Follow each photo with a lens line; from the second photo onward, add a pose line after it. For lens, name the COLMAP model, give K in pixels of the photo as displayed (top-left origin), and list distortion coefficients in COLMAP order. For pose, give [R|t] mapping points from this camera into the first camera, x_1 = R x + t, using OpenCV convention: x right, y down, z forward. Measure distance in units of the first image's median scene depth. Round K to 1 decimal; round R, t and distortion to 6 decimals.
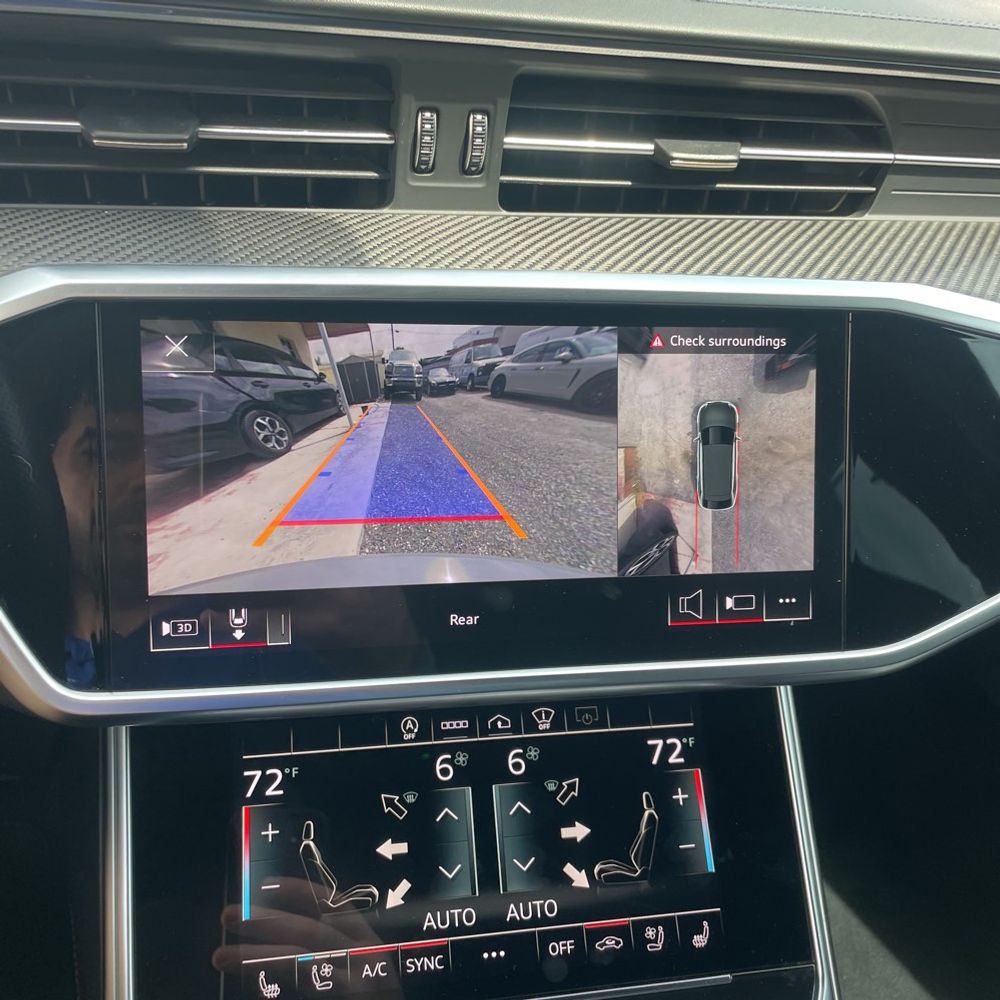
lens RADIAL K [[1005.5, 0, 512.2], [0, 1005.5, 491.7], [0, 0, 1]] dist [0.021250, 0.000000]
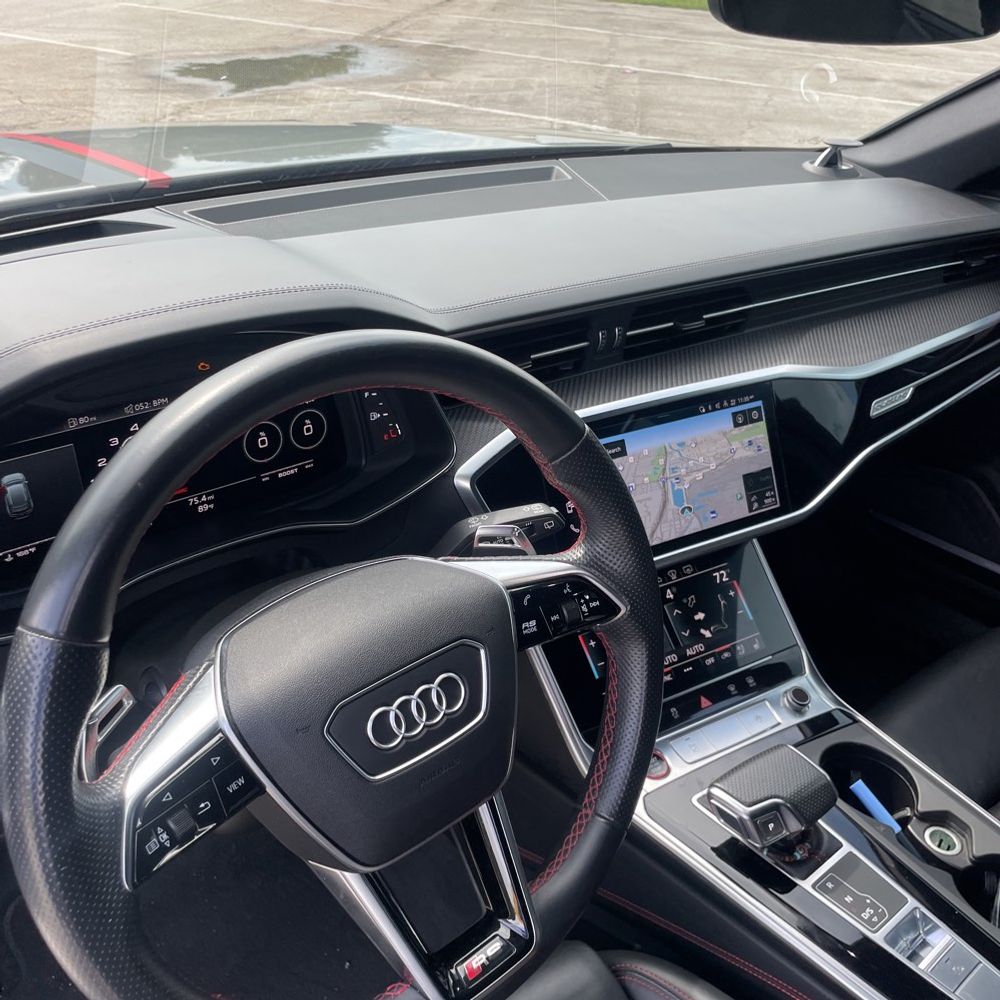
lens RADIAL K [[1005.5, 0, 497.0], [0, 1005.5, 502.1], [0, 0, 1]] dist [0.021250, 0.000000]
pose [[0.933309, -0.210330, 0.291025, -1.037494], [0.205102, 0.977527, 0.048723, -0.136405], [-0.294733, 0.014216, 0.955474, -1.136060]]
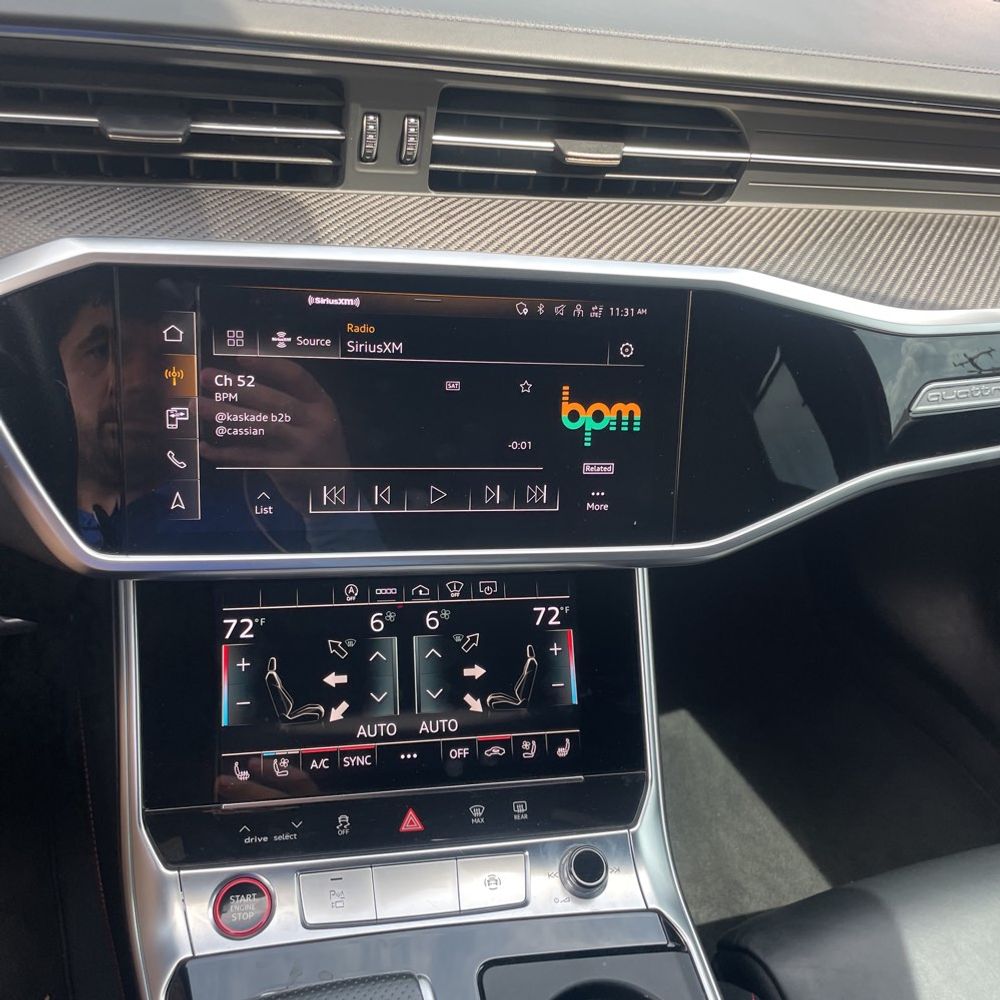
lens RADIAL K [[1005.5, 0, 524.4], [0, 1005.5, 504.9], [0, 0, 1]] dist [0.021250, 0.000000]
pose [[0.998544, 0.035580, 0.040549, 0.069500], [-0.040196, 0.992033, 0.119390, -0.045537], [-0.035978, -0.120846, 0.992019, -0.308389]]
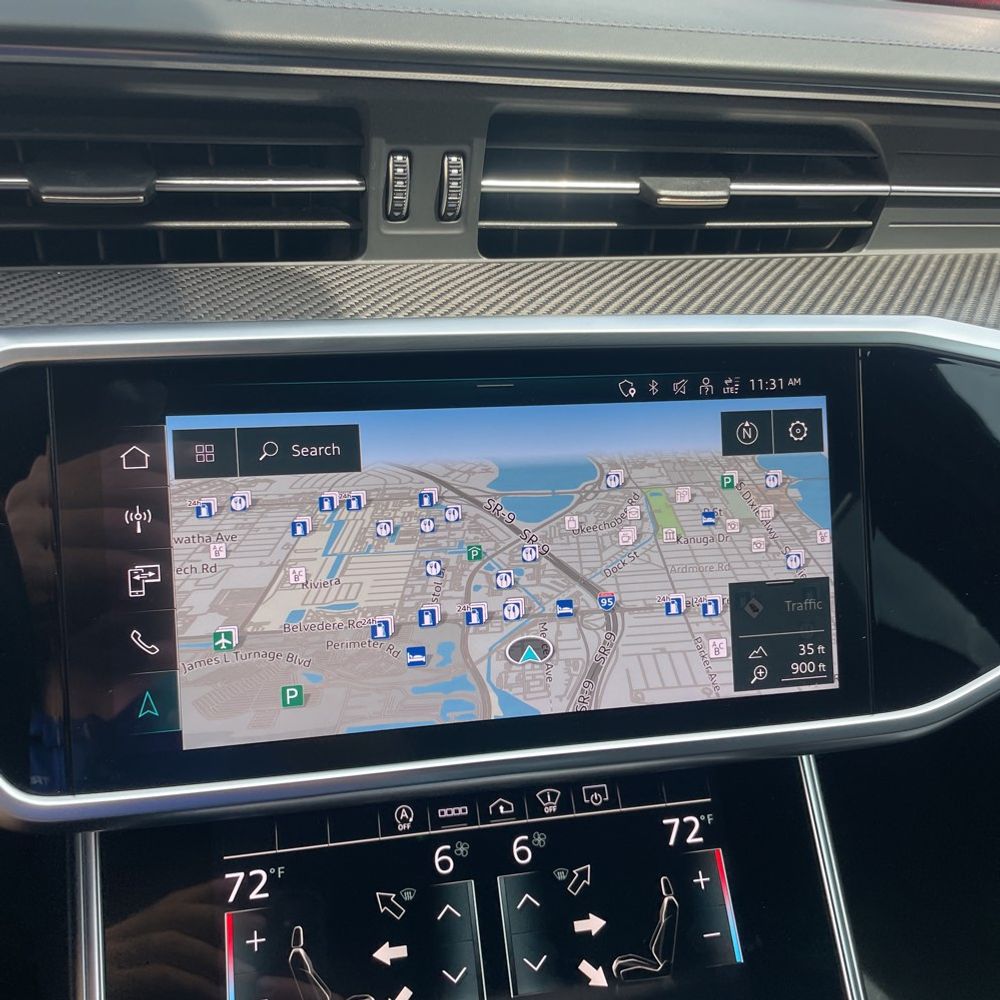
lens RADIAL K [[1005.5, 0, 499.2], [0, 1005.5, 514.6], [0, 0, 1]] dist [0.021250, 0.000000]
pose [[0.999128, -0.041477, 0.004784, -0.008623], [0.041657, 0.998024, -0.047036, 0.005714], [-0.002824, 0.047194, 0.998882, 0.070174]]
